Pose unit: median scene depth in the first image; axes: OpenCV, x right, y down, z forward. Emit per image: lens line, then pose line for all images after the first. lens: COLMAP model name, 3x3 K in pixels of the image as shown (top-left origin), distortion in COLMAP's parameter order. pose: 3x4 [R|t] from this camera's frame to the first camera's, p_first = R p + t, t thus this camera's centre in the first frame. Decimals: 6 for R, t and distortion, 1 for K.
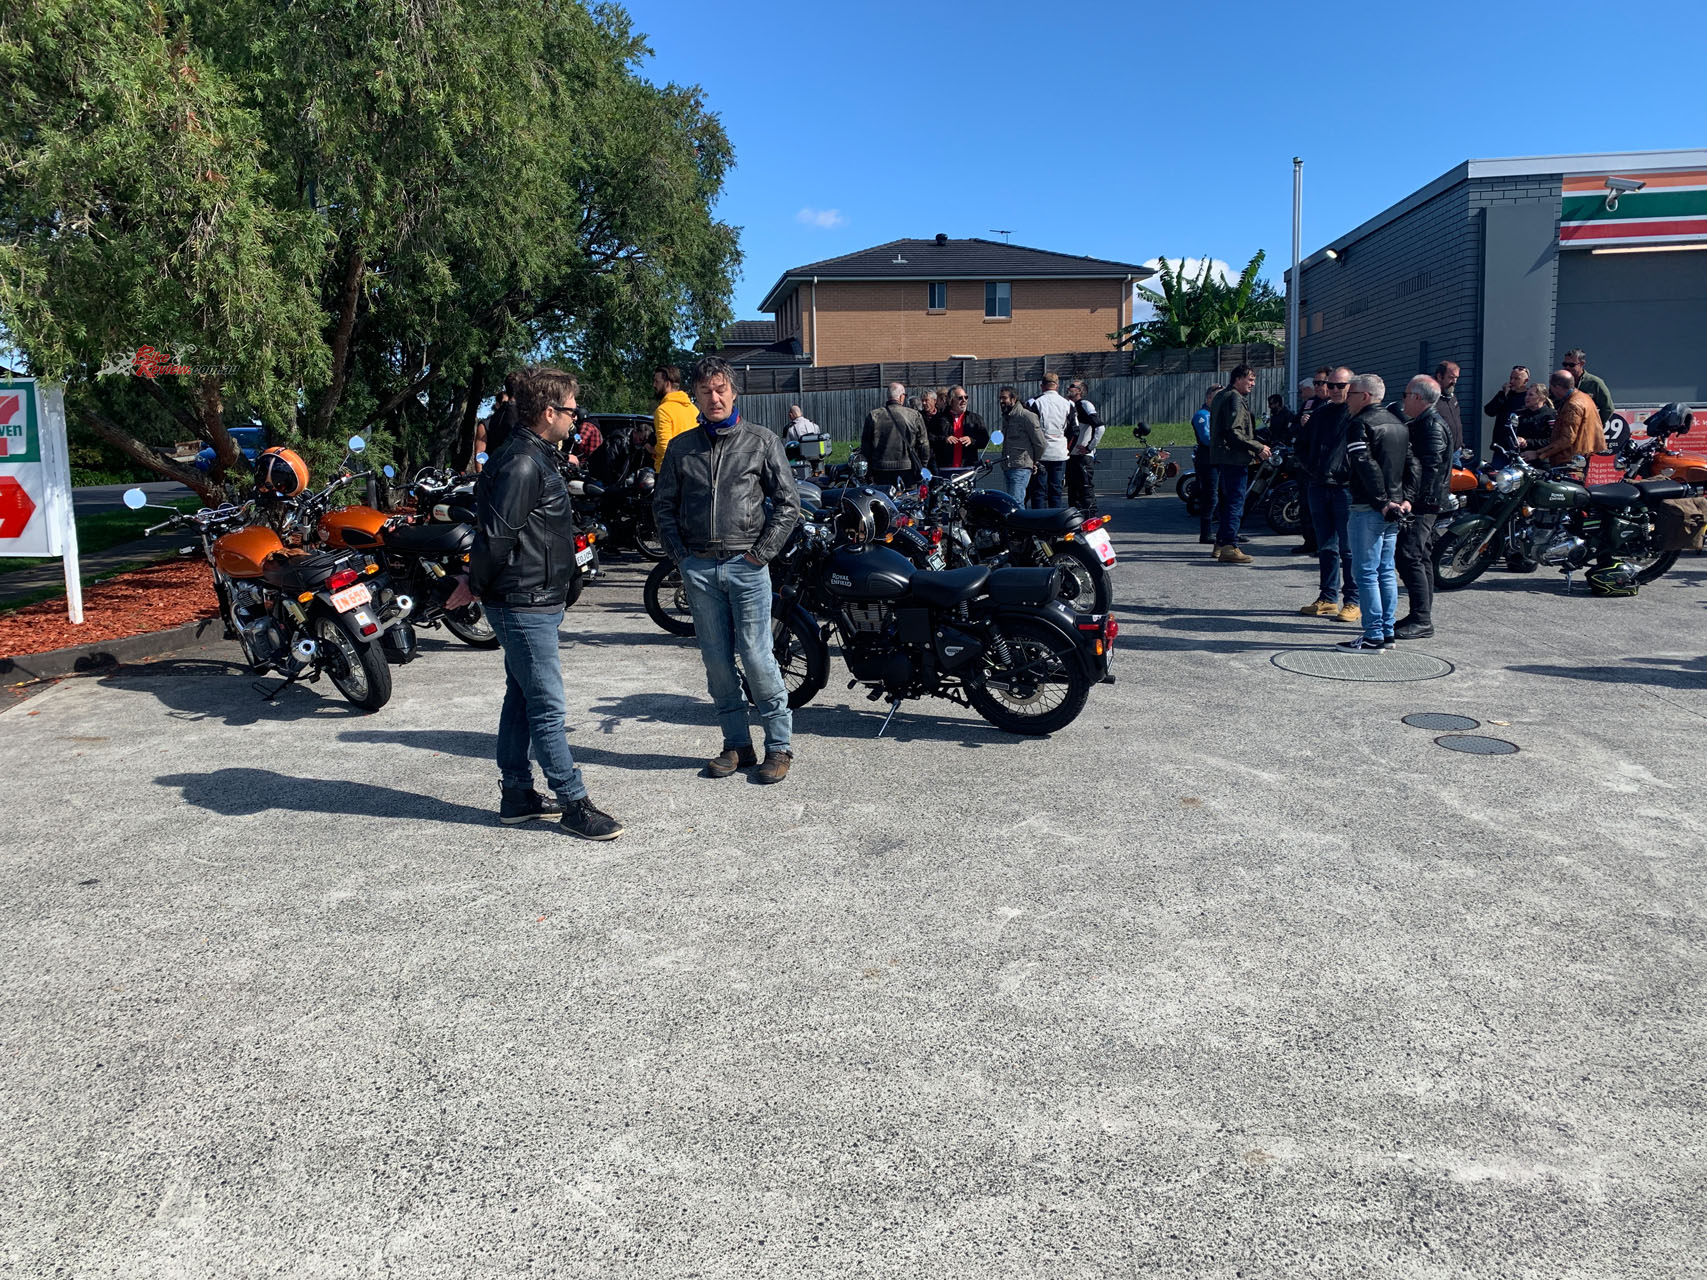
lens RADIAL K [[1301.3, 0, 859.2], [0, 1301.3, 638.1], [0, 0, 1]] dist [0.025988, -0.015385]
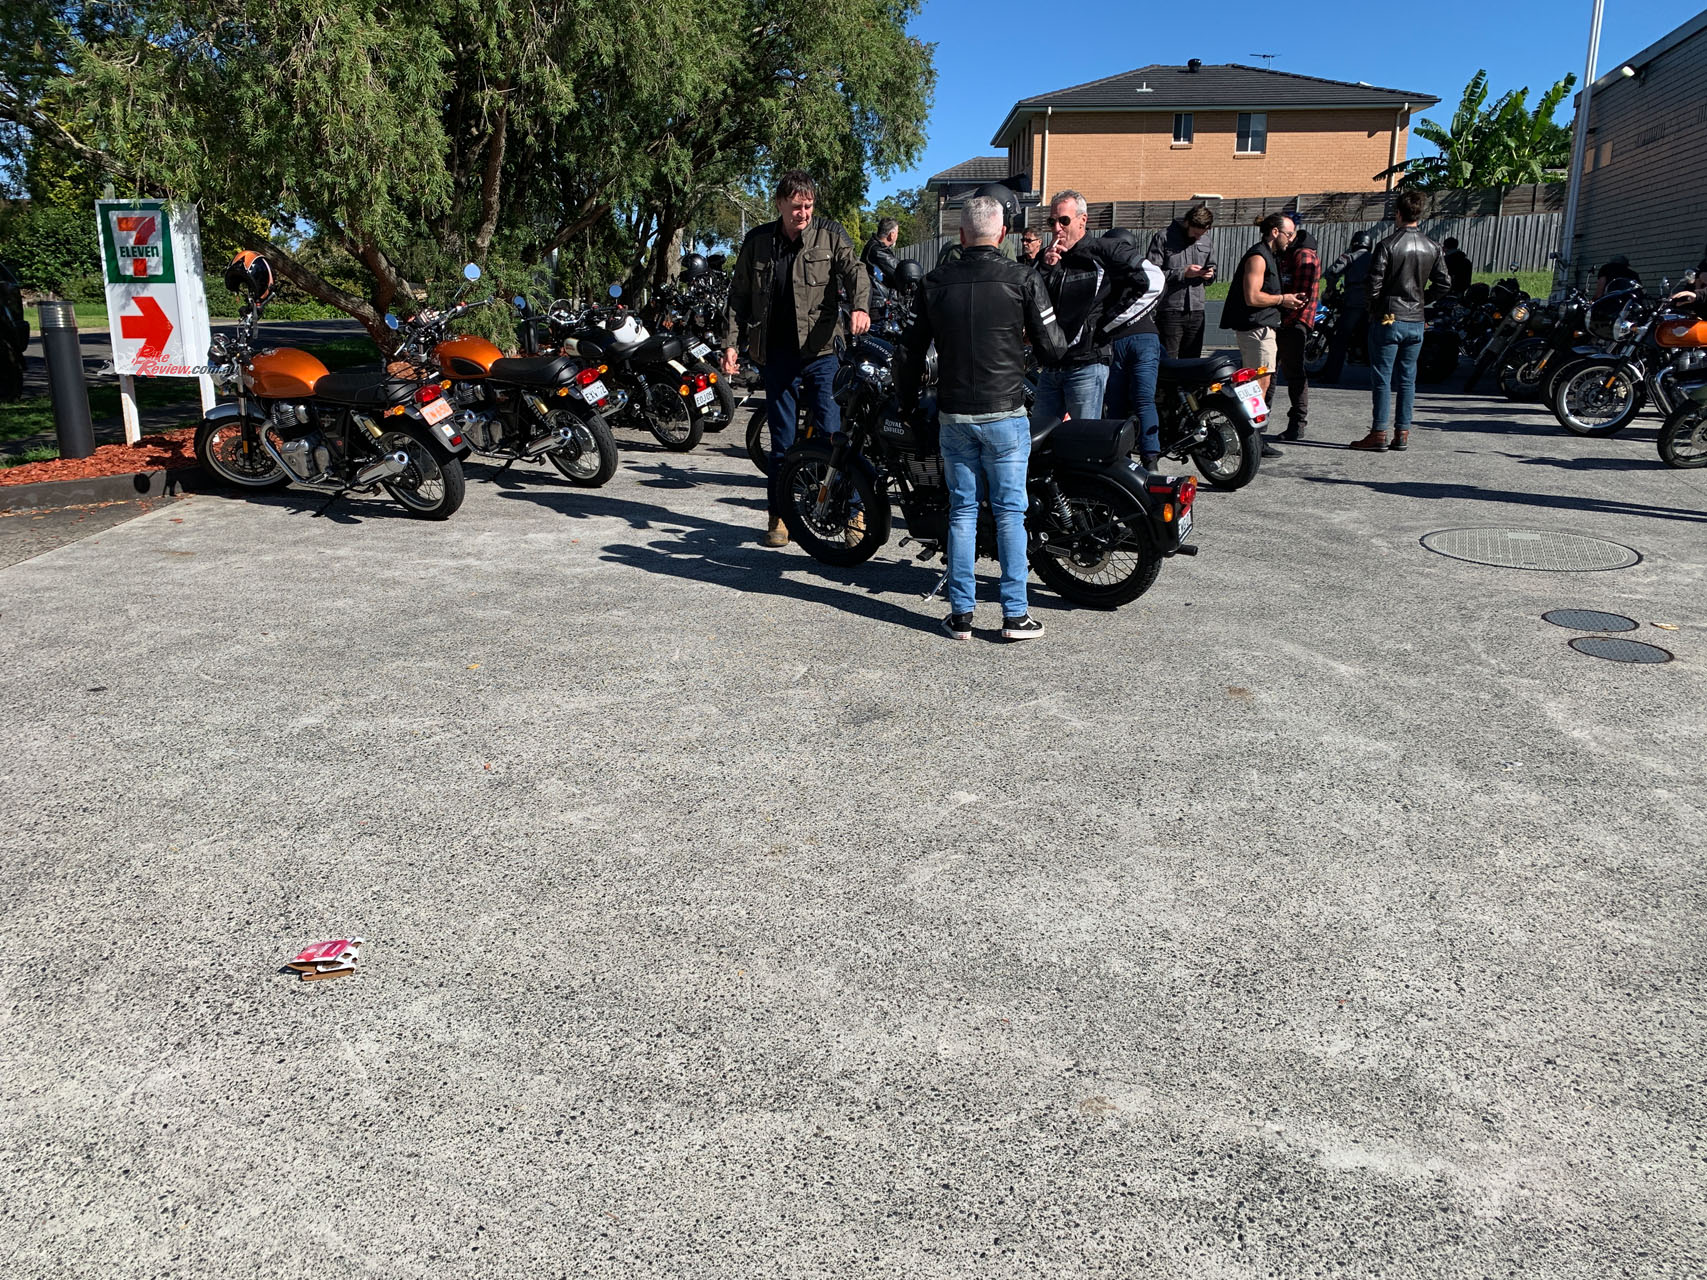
lens RADIAL K [[1301.3, 0, 849.9], [0, 1301.3, 636.0], [0, 0, 1]] dist [0.025988, -0.015385]
pose [[0.981093, 0.066653, -0.181695, 0.190890], [-0.046290, 0.992391, 0.114097, -0.001855], [0.187918, -0.103529, 0.976713, 0.106726]]
